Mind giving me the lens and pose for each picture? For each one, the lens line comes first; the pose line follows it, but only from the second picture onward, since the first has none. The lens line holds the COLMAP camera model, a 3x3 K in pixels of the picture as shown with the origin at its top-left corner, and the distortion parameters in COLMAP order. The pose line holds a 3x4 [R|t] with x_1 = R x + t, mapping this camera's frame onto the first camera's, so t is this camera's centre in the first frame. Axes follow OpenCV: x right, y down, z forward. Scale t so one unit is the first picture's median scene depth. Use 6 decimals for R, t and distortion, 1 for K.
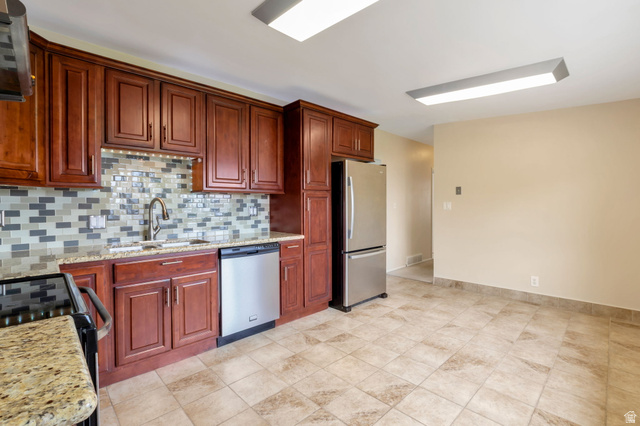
lens RADIAL K [[283.0, 0, 319.5], [0, 283.0, 209.8], [0, 0, 1]] dist [-0.015778, 0.000570]
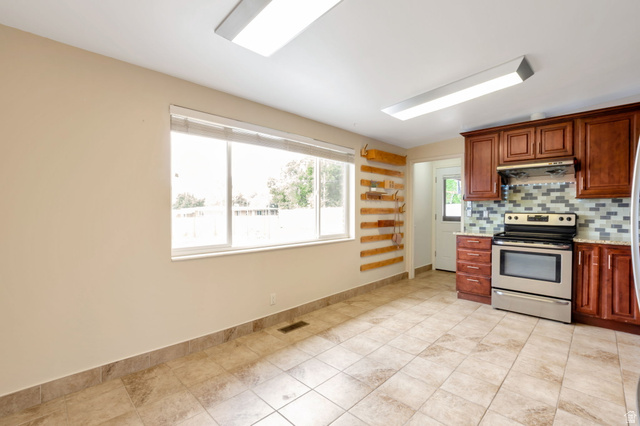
lens RADIAL K [[283.0, 0, 320.3], [0, 283.0, 212.0], [0, 0, 1]] dist [-0.015778, 0.000570]
pose [[-0.999490, 0.002921, -0.031790, 0.758617], [0.002186, 0.999730, 0.023119, -0.030116], [0.031849, 0.023038, -0.999227, 2.061817]]
